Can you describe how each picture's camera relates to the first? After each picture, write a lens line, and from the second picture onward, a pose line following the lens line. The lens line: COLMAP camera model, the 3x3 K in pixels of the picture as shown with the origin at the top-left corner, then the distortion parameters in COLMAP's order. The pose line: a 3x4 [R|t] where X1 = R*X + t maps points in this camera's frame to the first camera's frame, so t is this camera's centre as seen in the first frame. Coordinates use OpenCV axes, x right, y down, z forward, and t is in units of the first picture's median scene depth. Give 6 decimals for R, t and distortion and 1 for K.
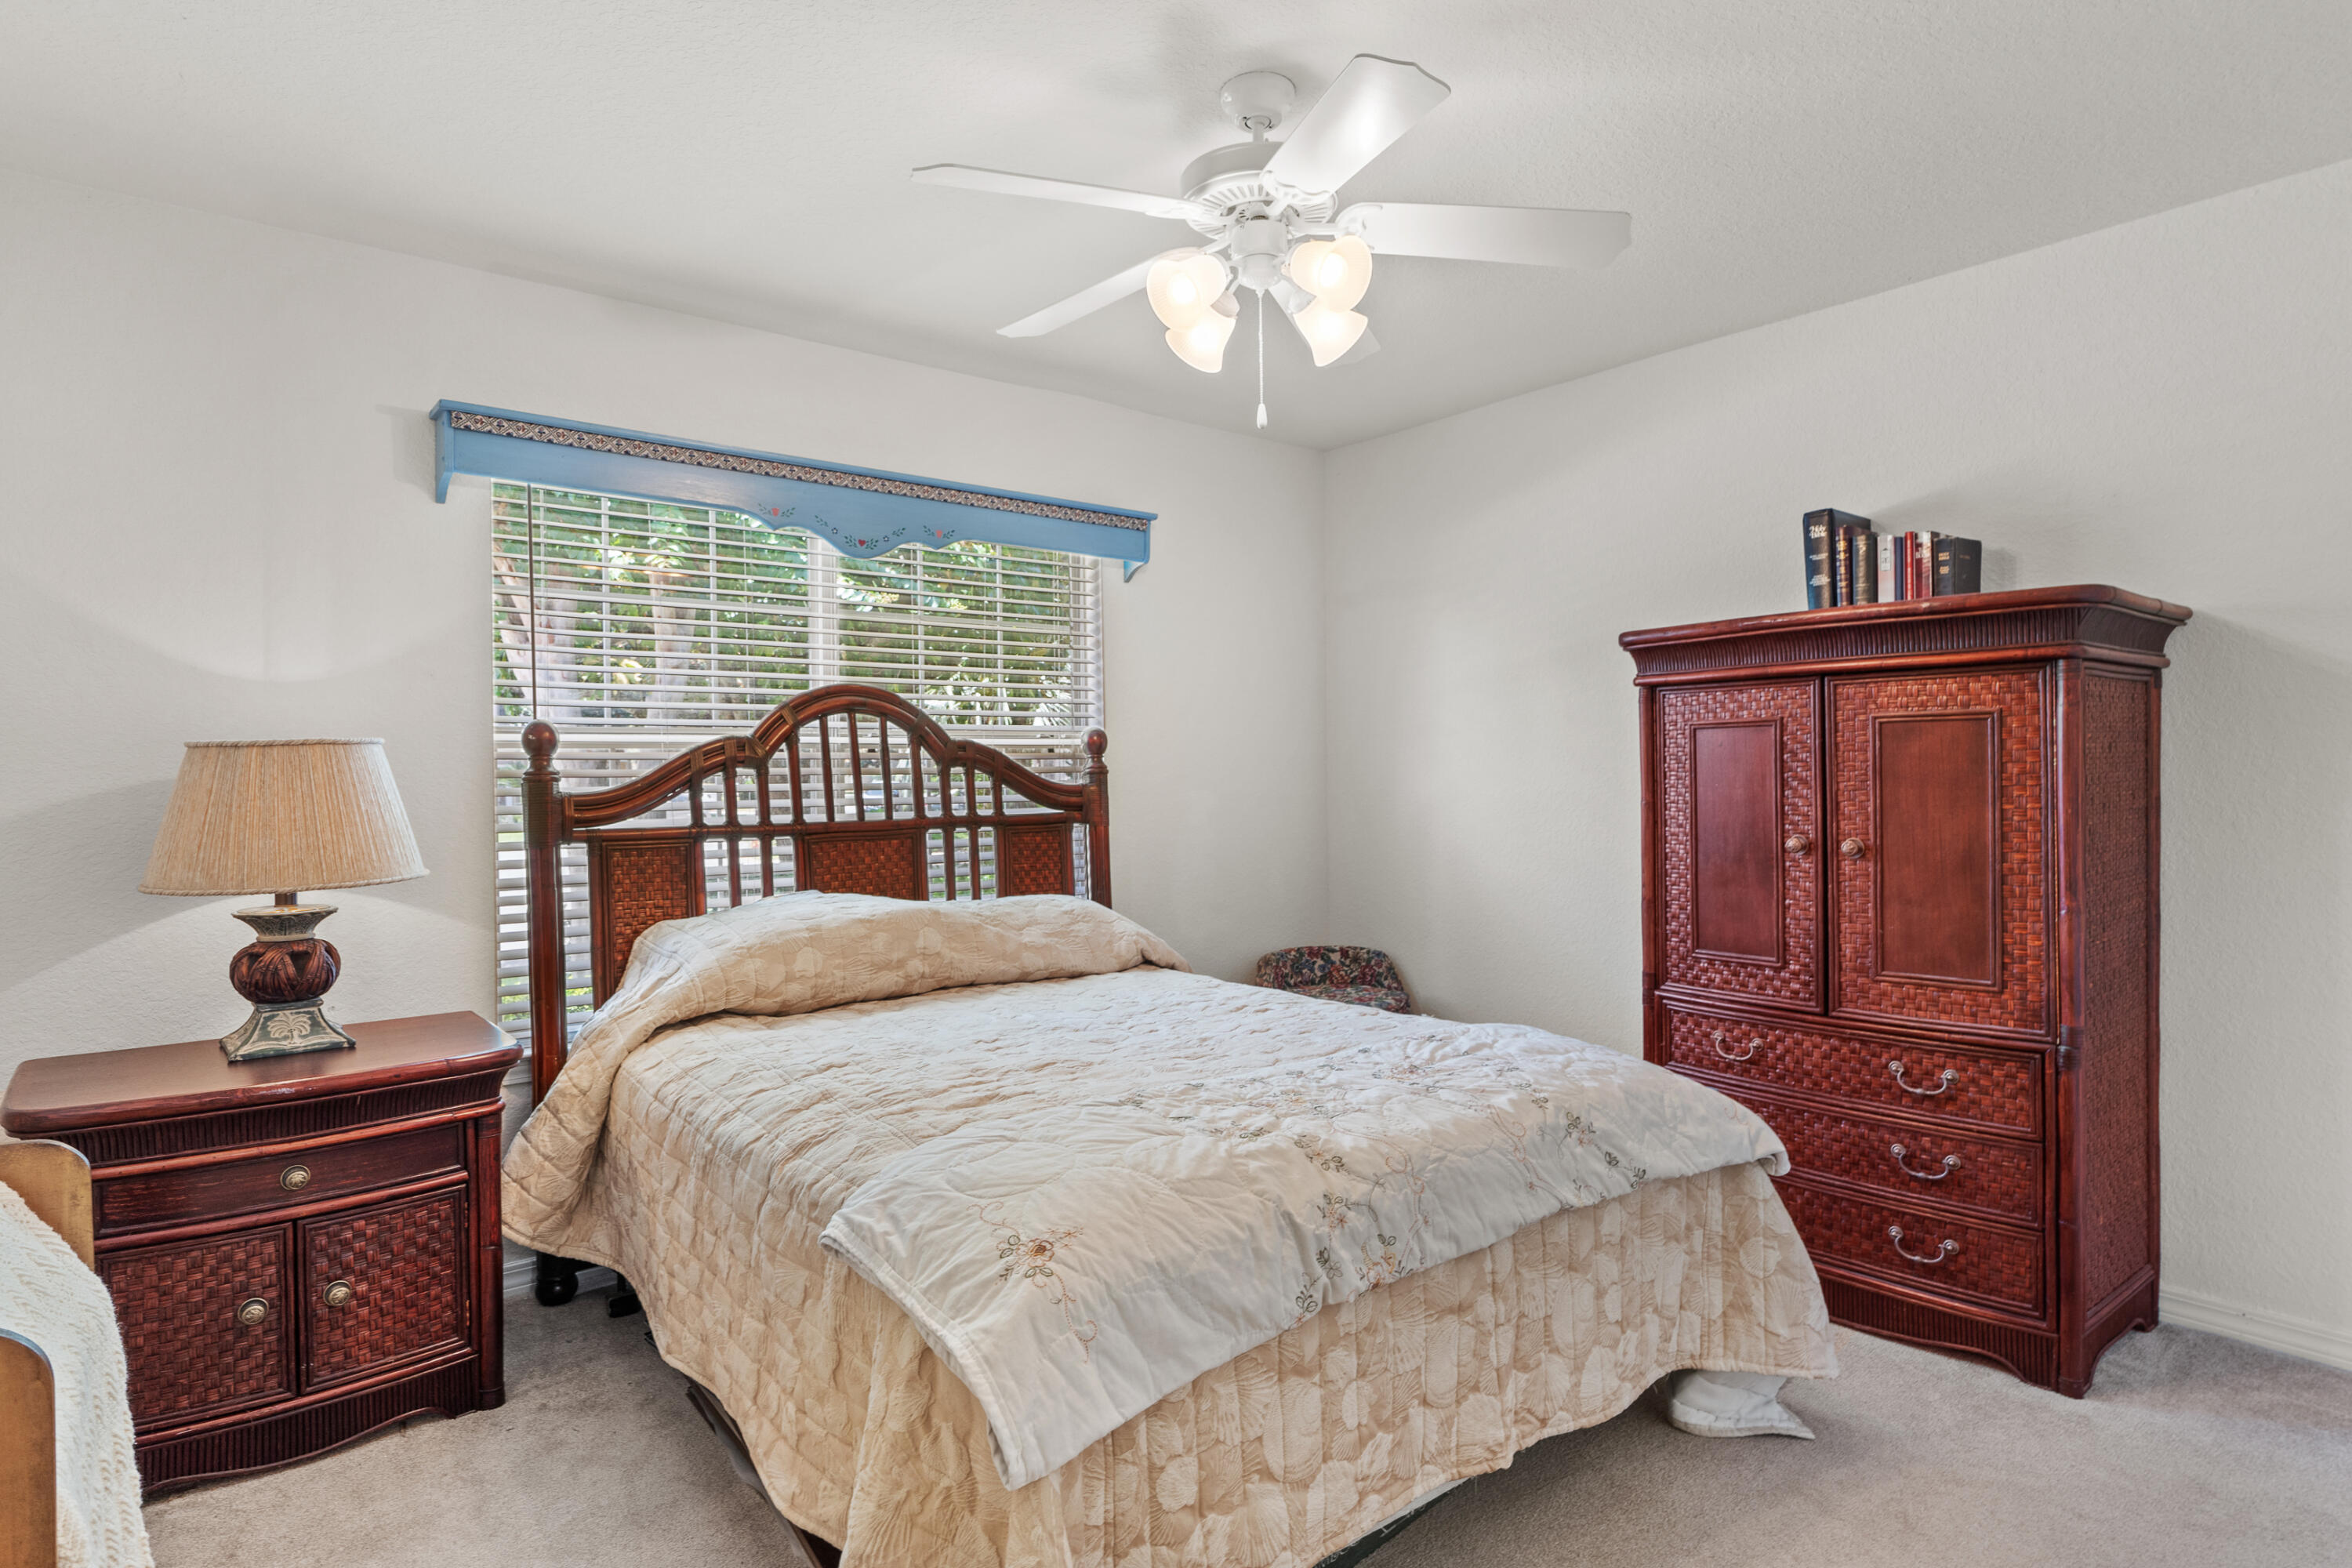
lens RADIAL K [[1254.6, 0, 1185.6], [0, 1254.6, 777.9], [0, 0, 1]] dist [-0.012859, -0.000241]
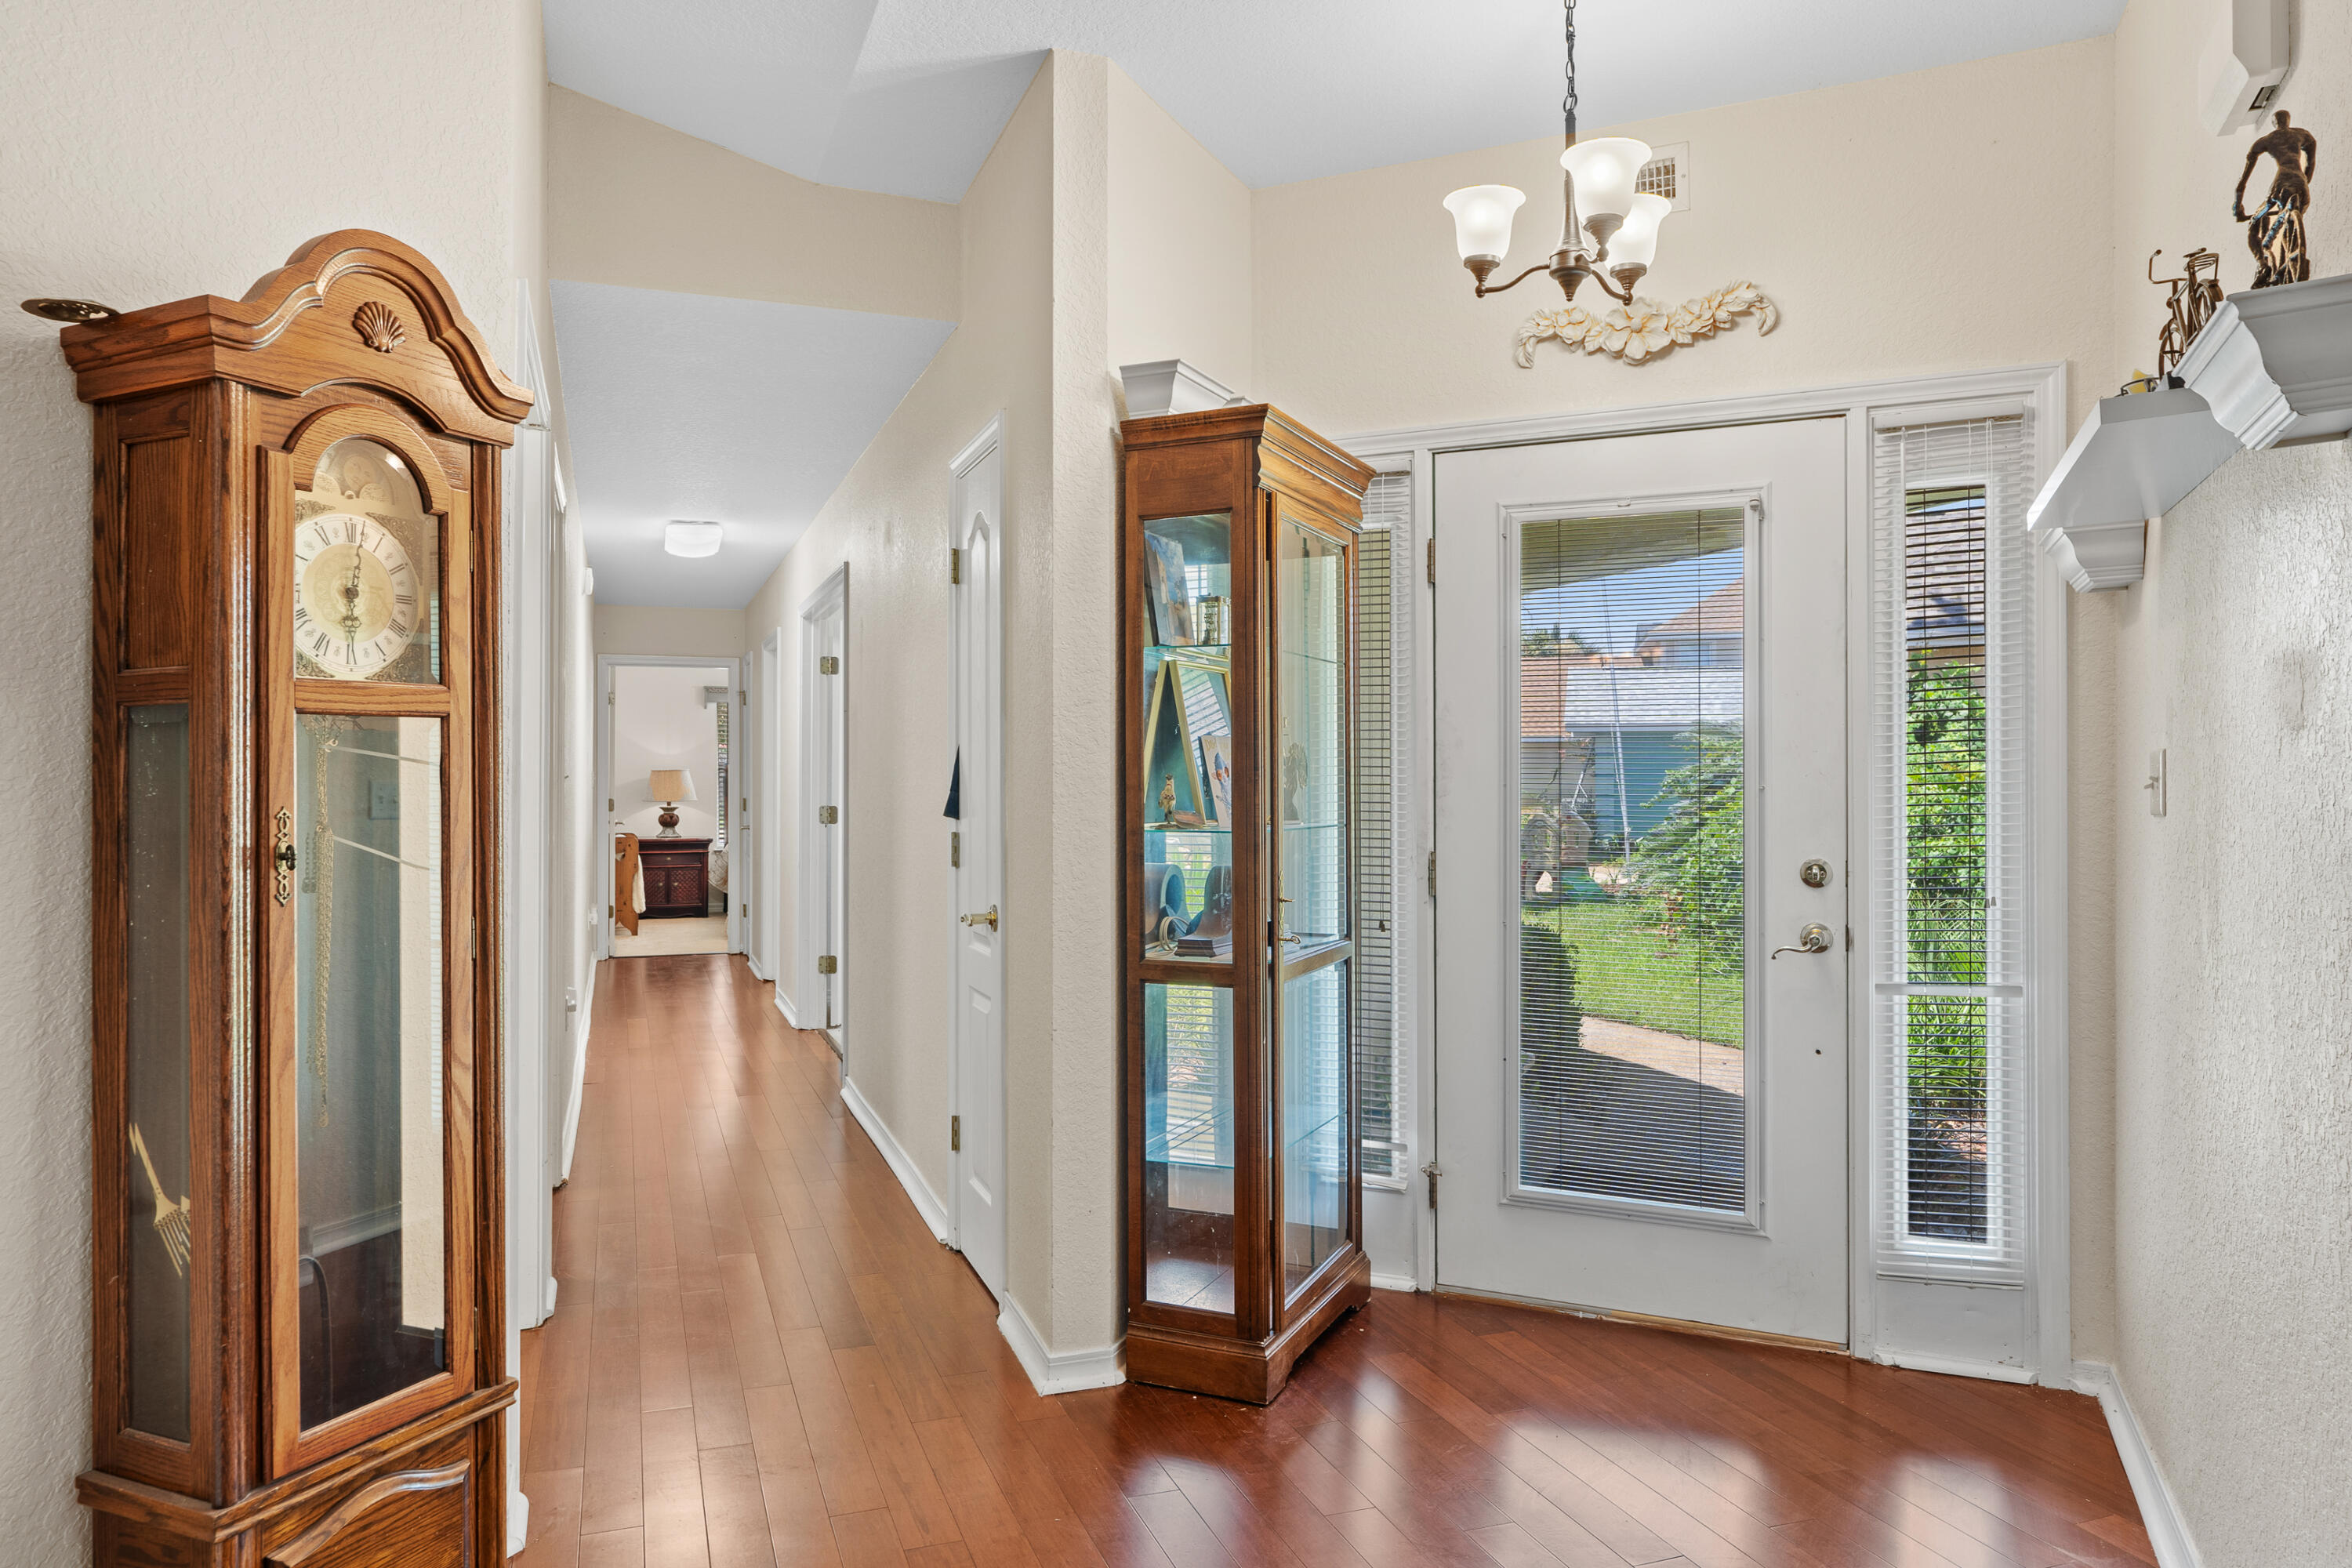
lens RADIAL K [[1492.5, 0, 1141.0], [0, 1492.5, 786.1], [0, 0, 1]] dist [0.007420, 0.003309]
pose [[0.945789, 0.023330, -0.323942, 2.642167], [-0.024766, 0.999693, -0.000311, -0.009018], [0.323836, 0.008317, 0.946077, -3.560675]]
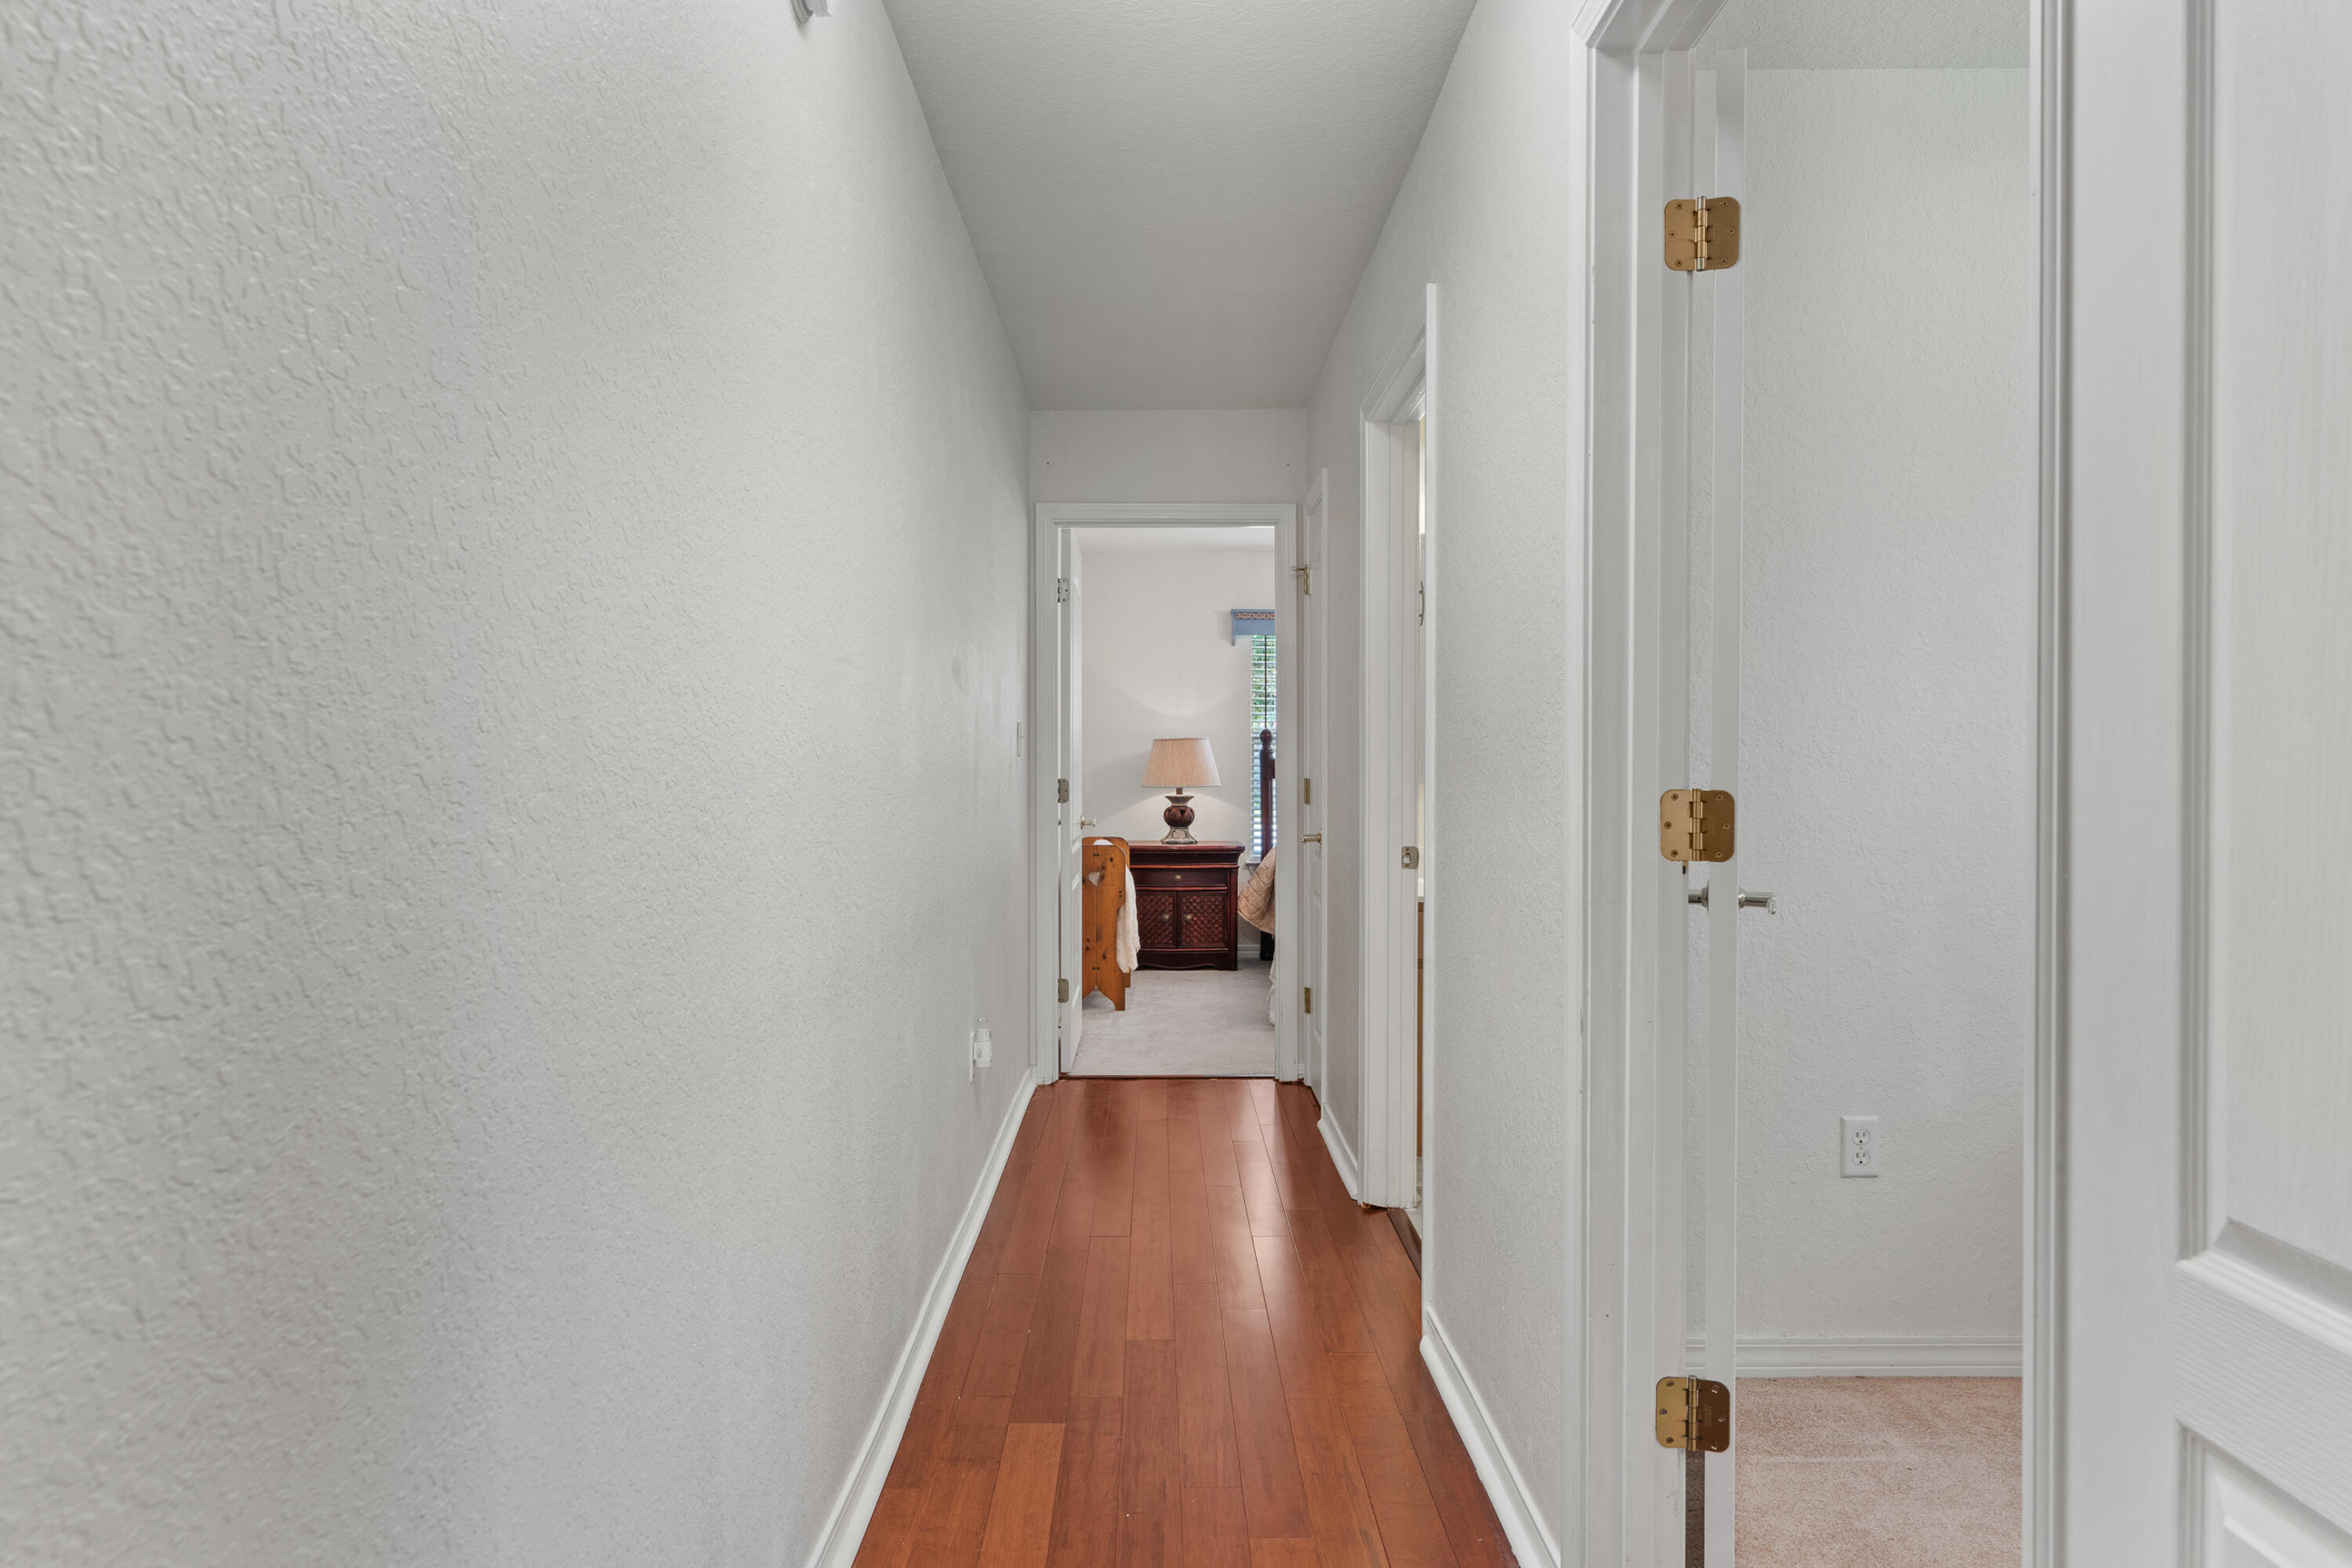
lens RADIAL K [[1492.5, 0, 1141.0], [0, 1492.5, 786.1], [0, 0, 1]] dist [0.007420, 0.003309]
pose [[0.780290, 0.027189, -0.624826, 1.389045], [-0.023752, 0.999622, 0.013836, 0.038093], [0.624966, 0.004045, 0.780641, -1.781917]]
